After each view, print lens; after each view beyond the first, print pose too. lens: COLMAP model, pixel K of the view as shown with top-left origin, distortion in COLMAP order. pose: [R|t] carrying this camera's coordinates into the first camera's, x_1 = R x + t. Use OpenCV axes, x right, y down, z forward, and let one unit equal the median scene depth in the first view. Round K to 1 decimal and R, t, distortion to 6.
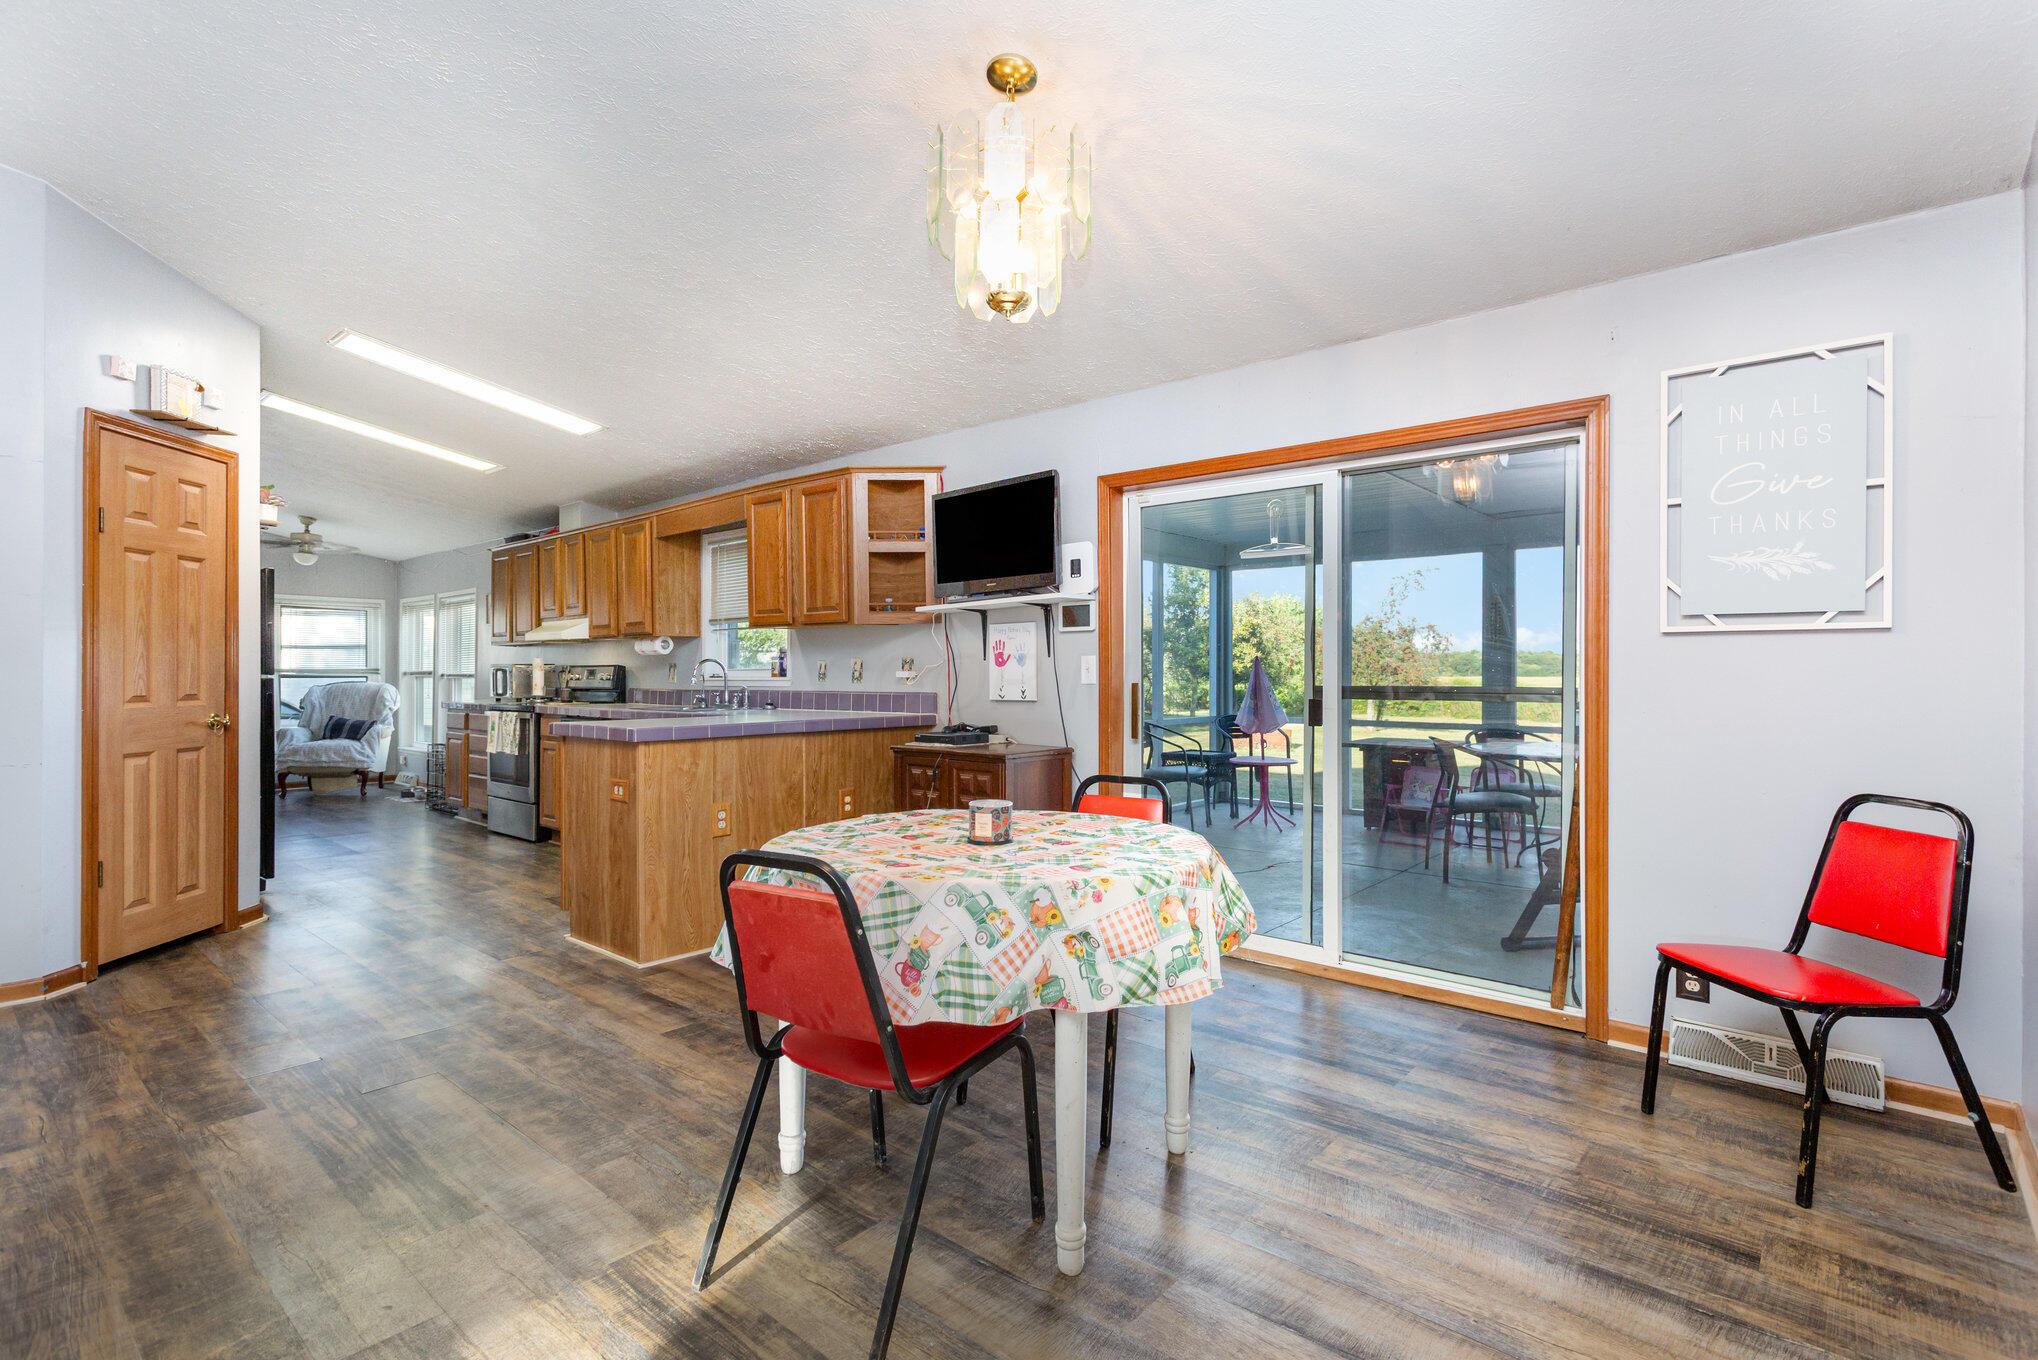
lens RADIAL K [[960.1, 0, 1024.5], [0, 960.1, 671.6], [0, 0, 1]] dist [0.019268, -0.000465]
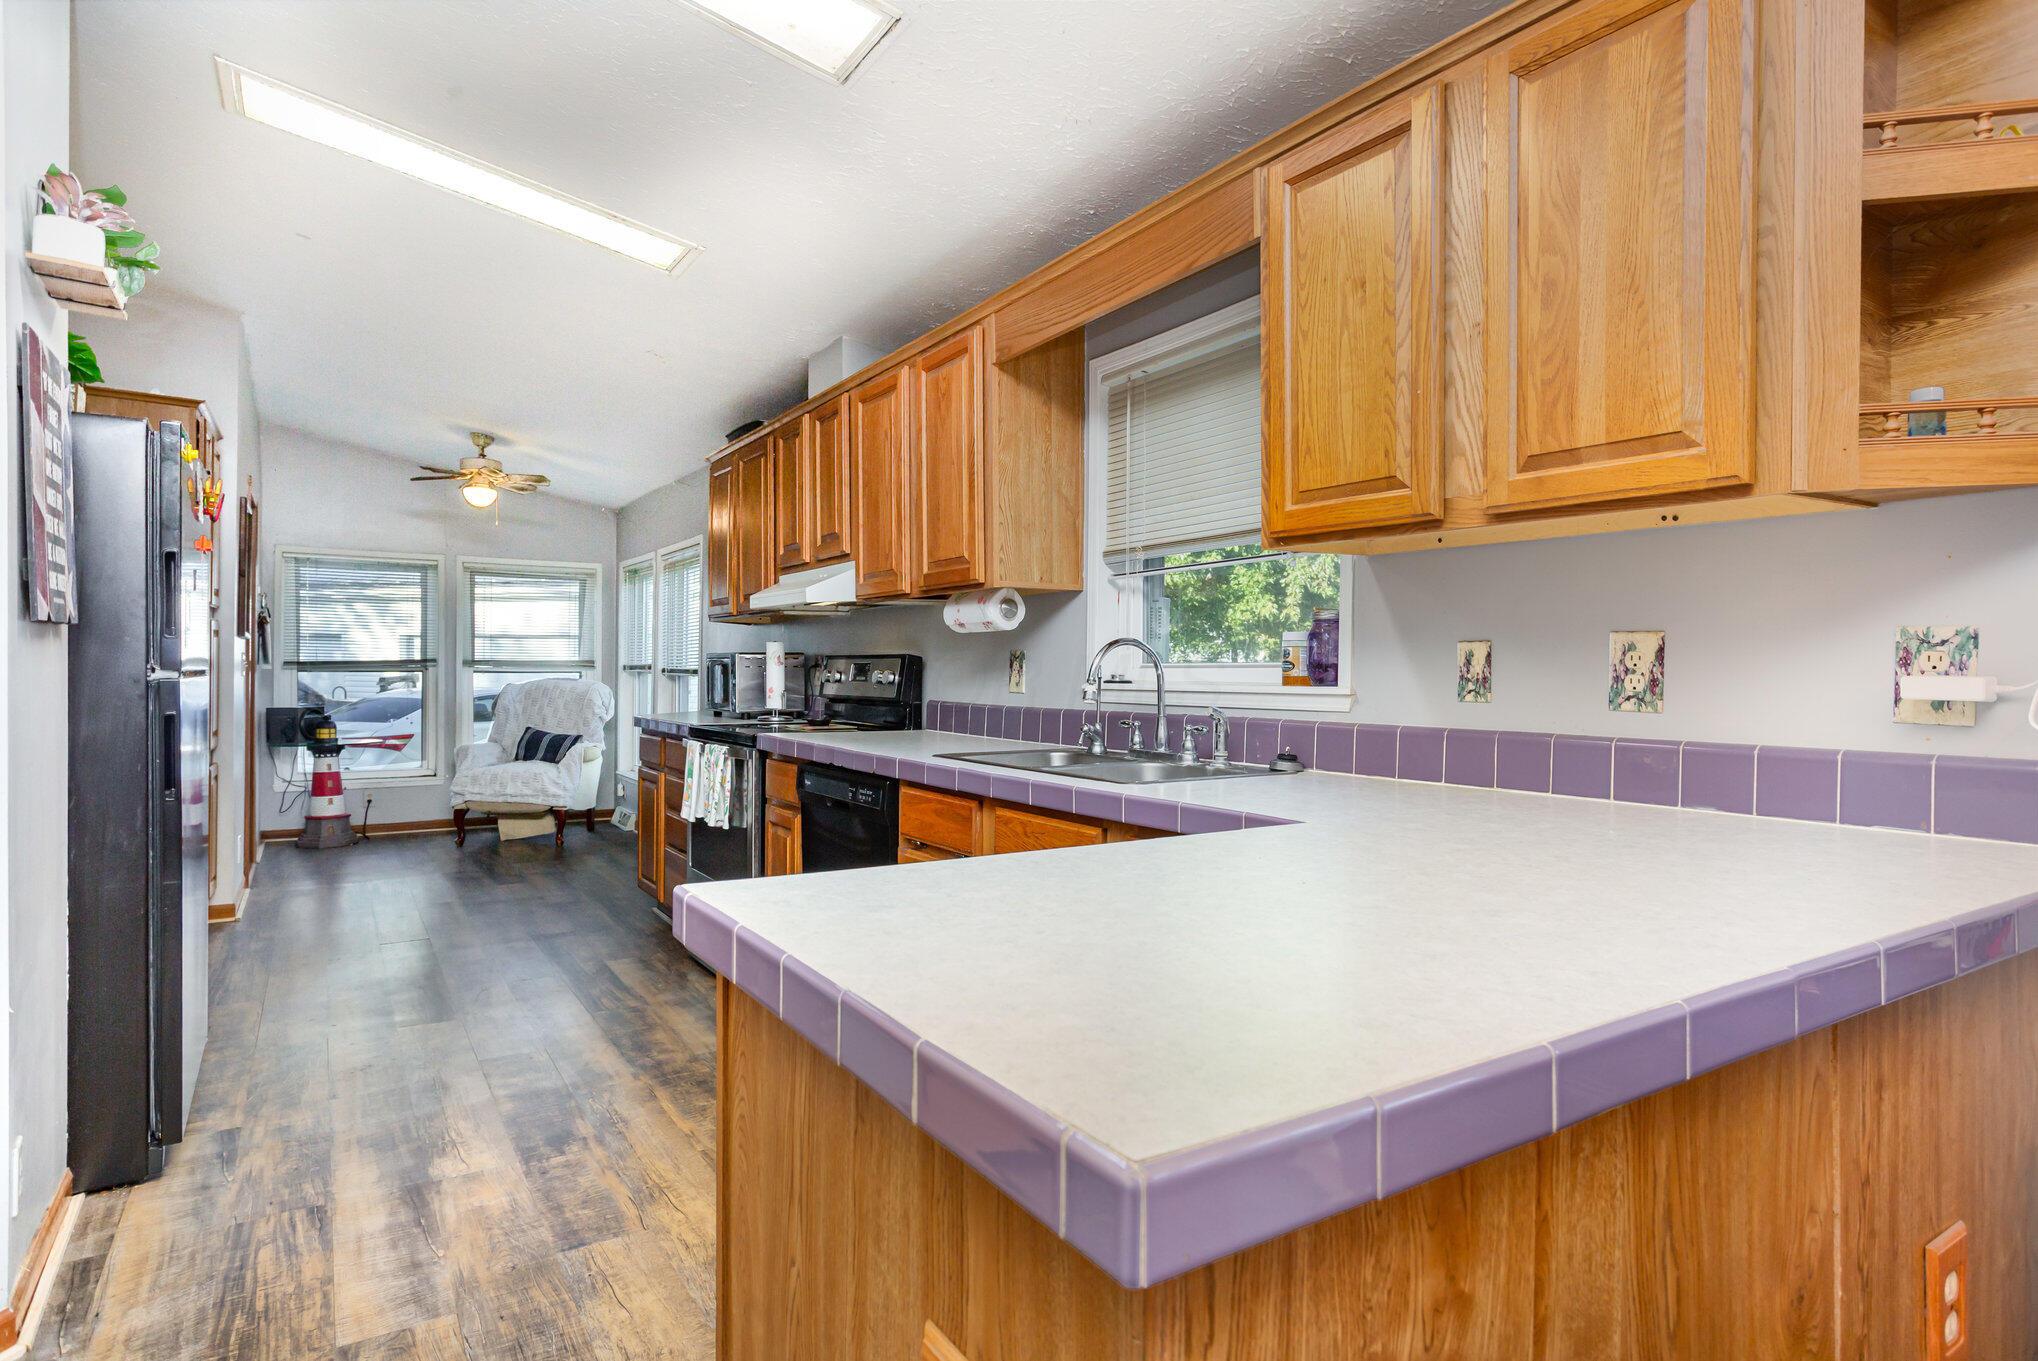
lens RADIAL K [[1070.8, 0, 1019.2], [0, 1070.8, 675.2], [0, 0, 1]] dist [0.002314, -0.000391]
pose [[0.960129, 0.009768, -0.279386, -0.201464], [-0.008285, 0.999945, 0.006489, -0.000313], [0.279434, -0.003915, 0.960157, 0.457031]]
